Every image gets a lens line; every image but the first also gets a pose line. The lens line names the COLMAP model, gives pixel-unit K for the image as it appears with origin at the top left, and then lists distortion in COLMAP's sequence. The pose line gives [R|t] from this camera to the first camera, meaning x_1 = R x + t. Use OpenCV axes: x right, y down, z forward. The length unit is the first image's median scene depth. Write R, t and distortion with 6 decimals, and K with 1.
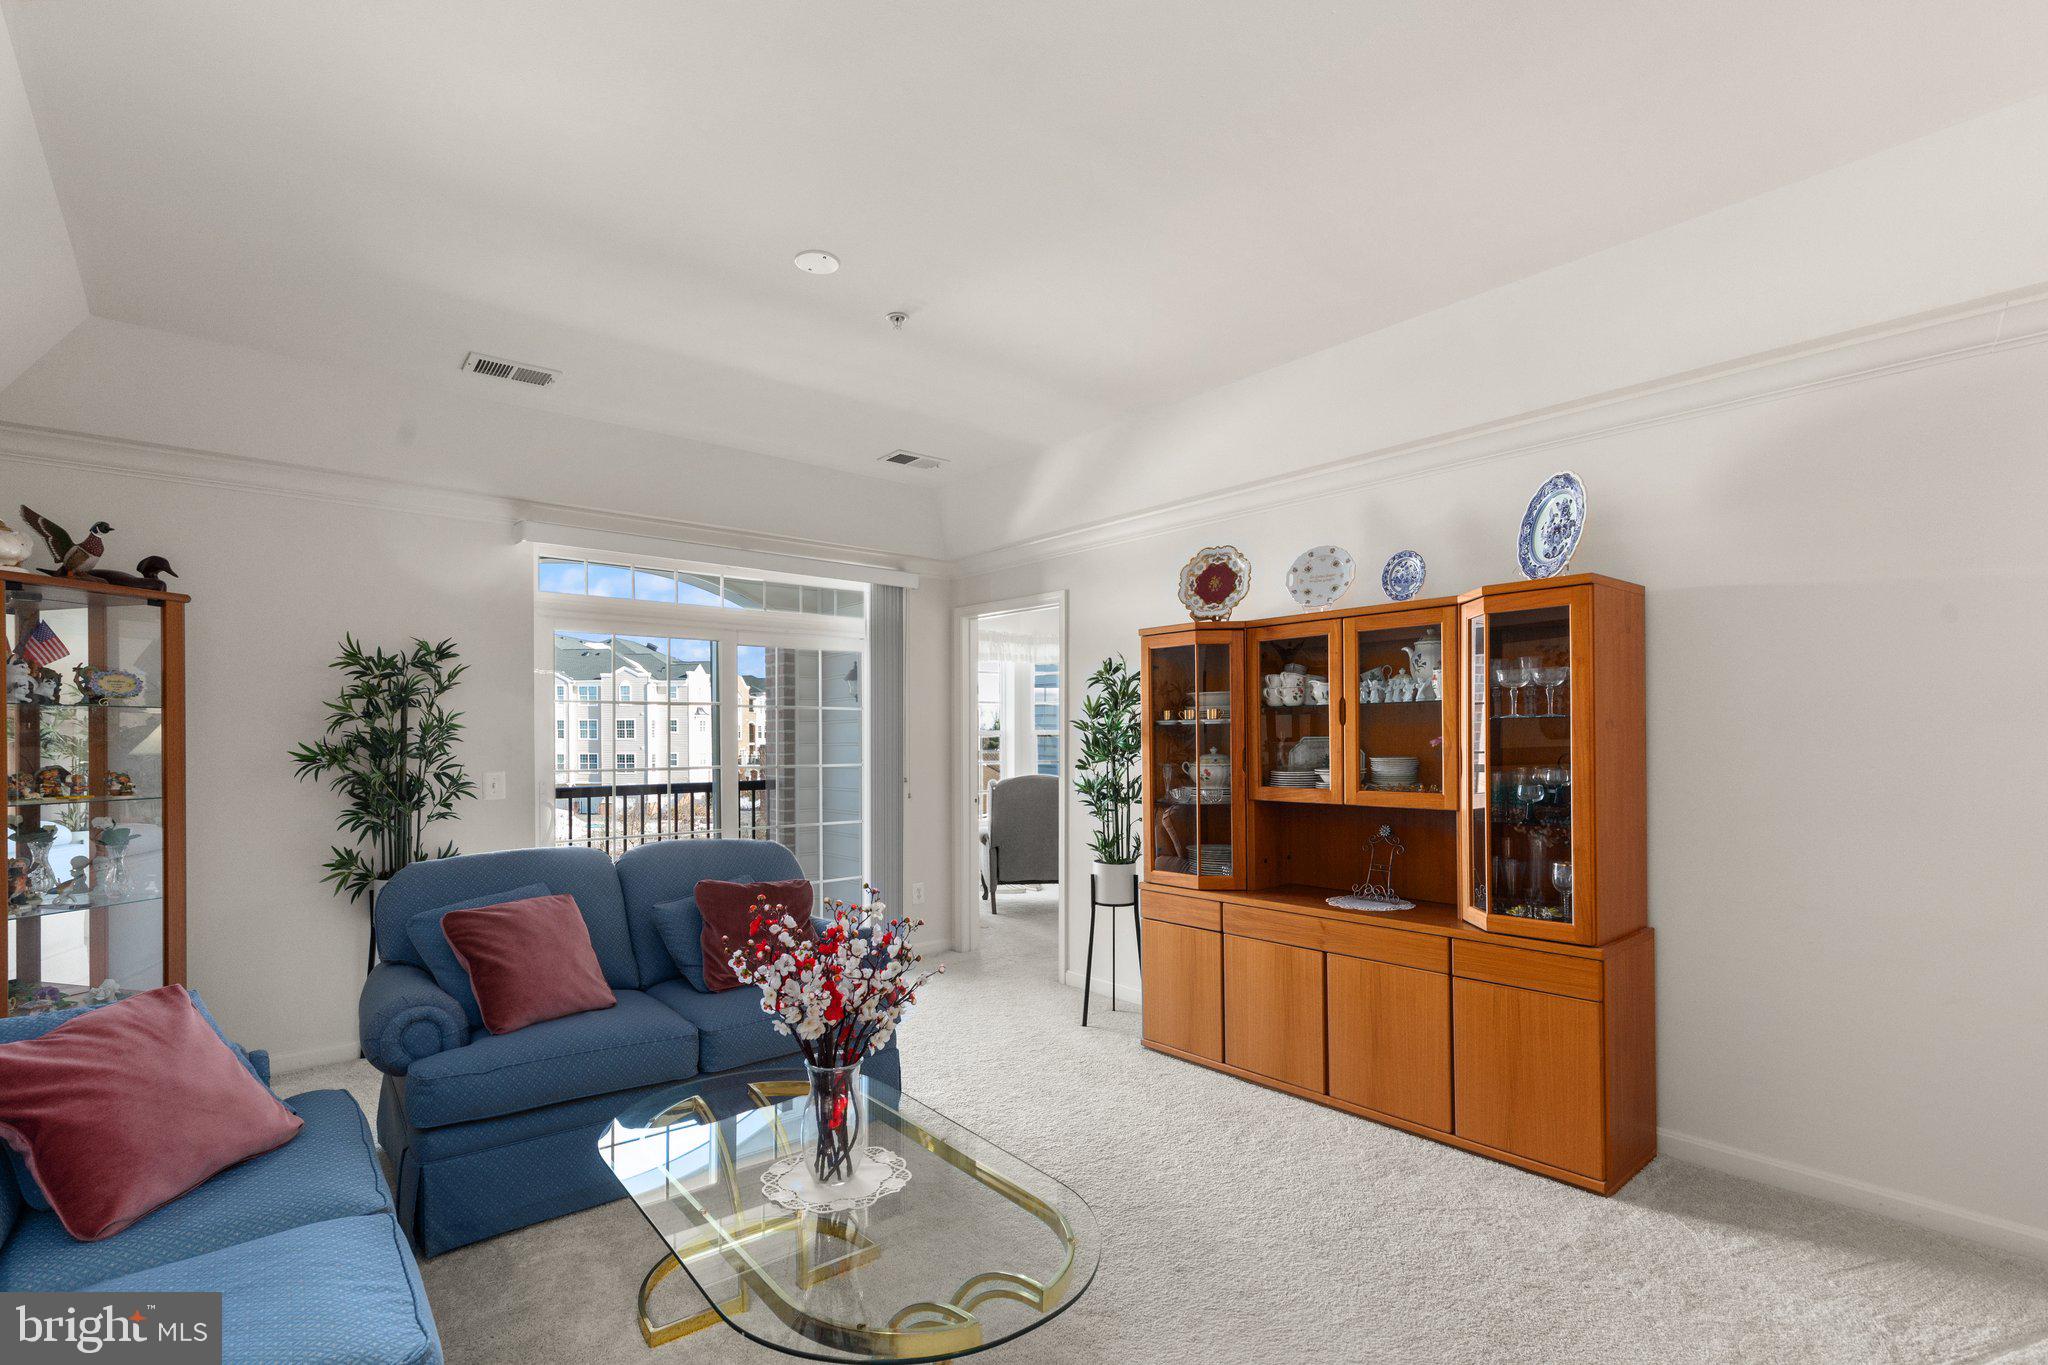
lens RADIAL K [[925.7, 0, 1022.5], [0, 925.7, 738.8], [0, 0, 1]] dist [-0.001585, -0.000124]
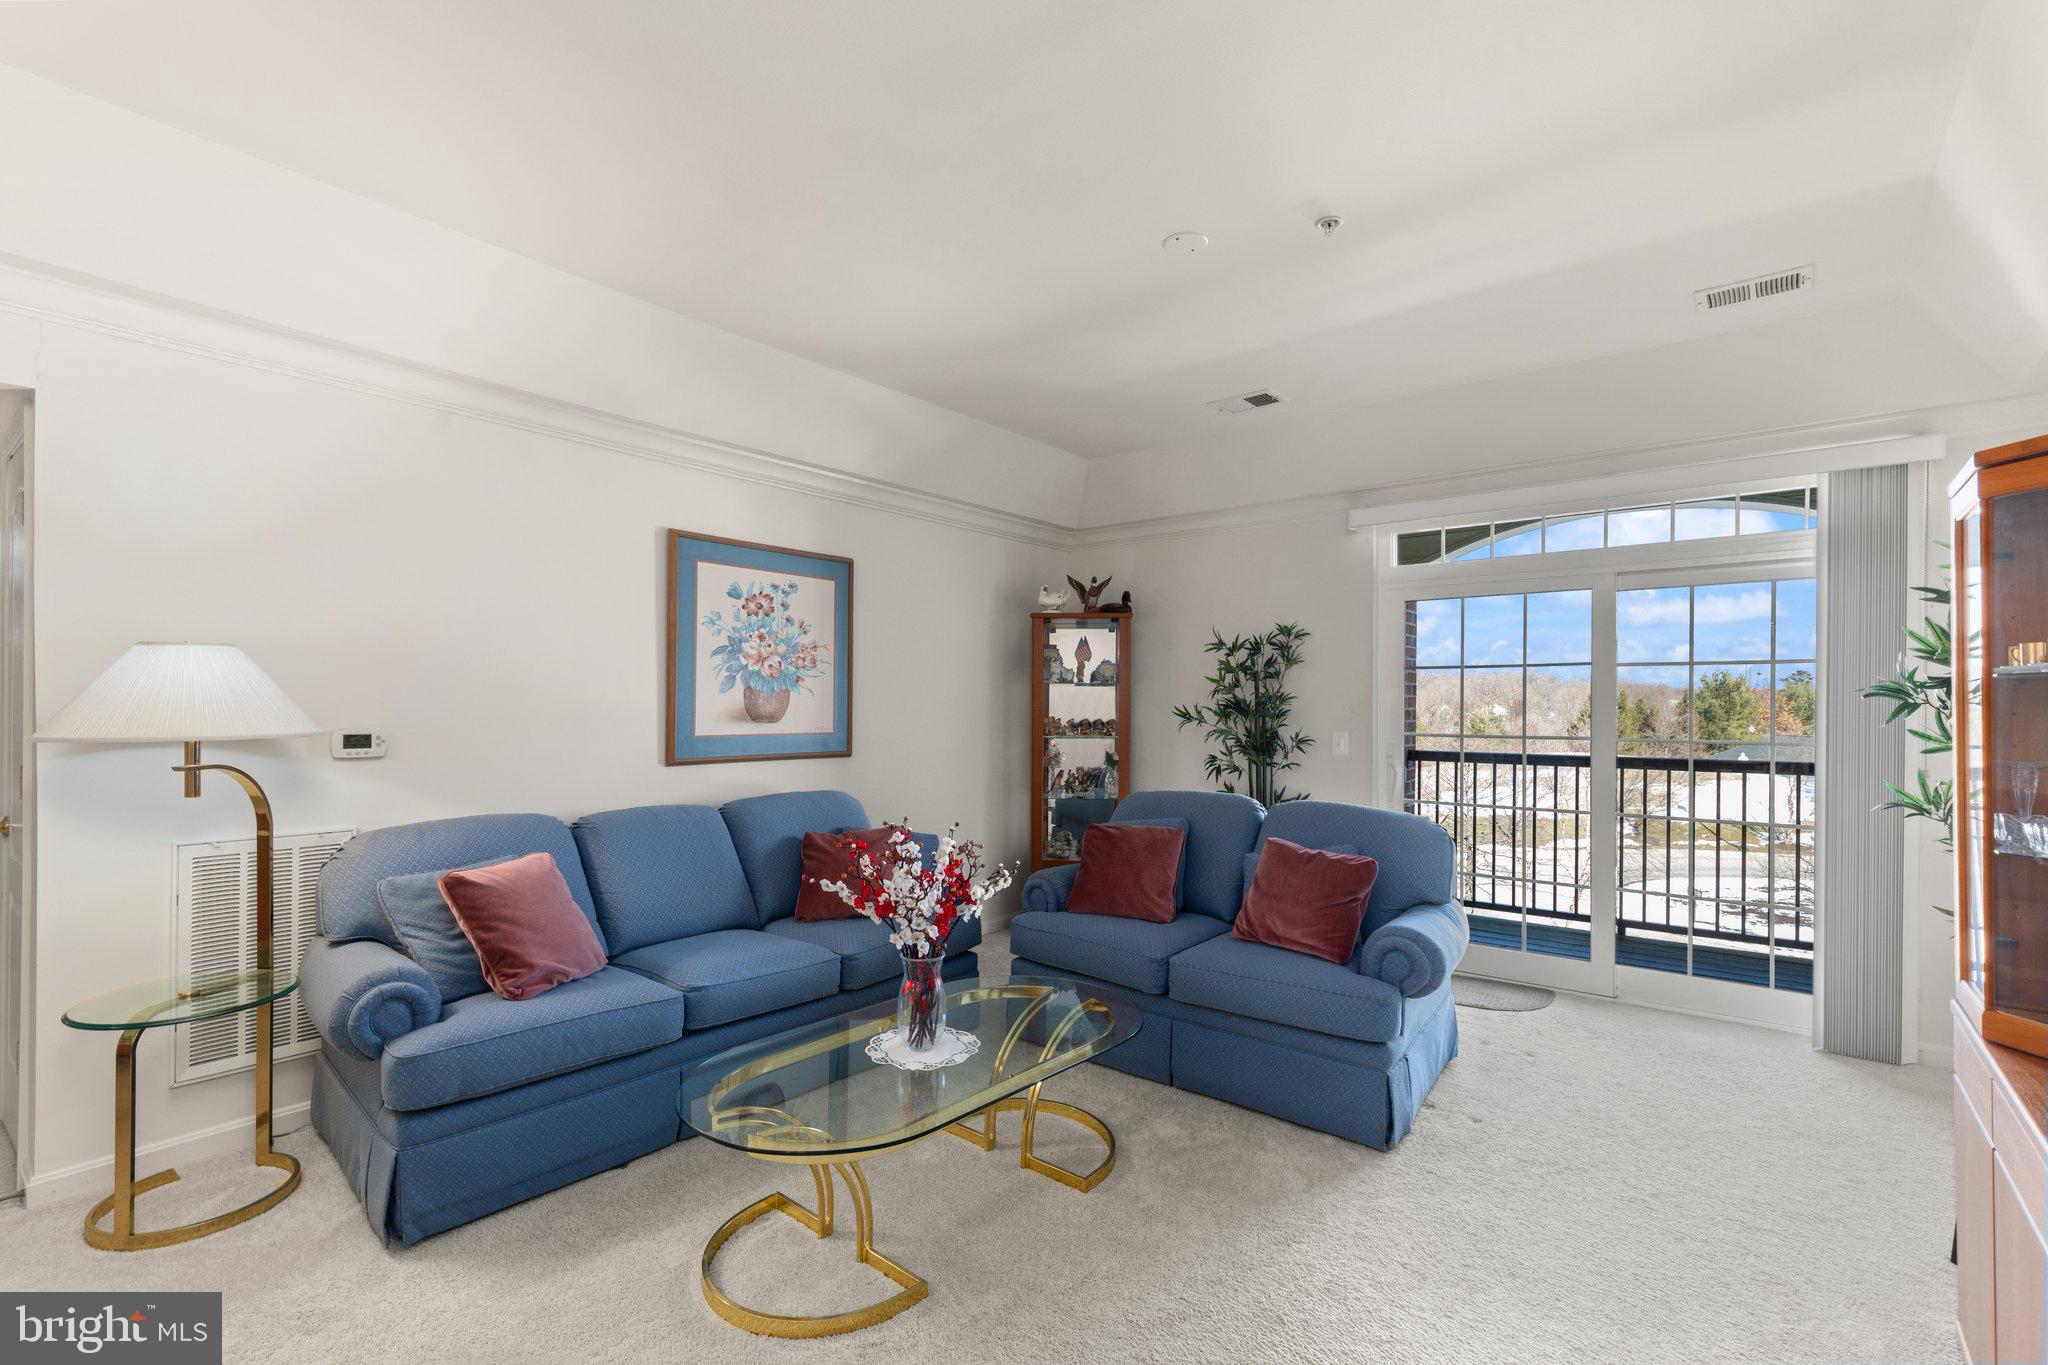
lens RADIAL K [[931.0, 0, 1028.2], [0, 931.0, 706.9], [0, 0, 1]] dist [-0.000252, 0.000088]
pose [[0.195968, 0.003652, -0.980603, 0.507429], [-0.003132, 0.999990, 0.003099, 0.001079], [0.980605, 0.002464, 0.195978, 0.407509]]
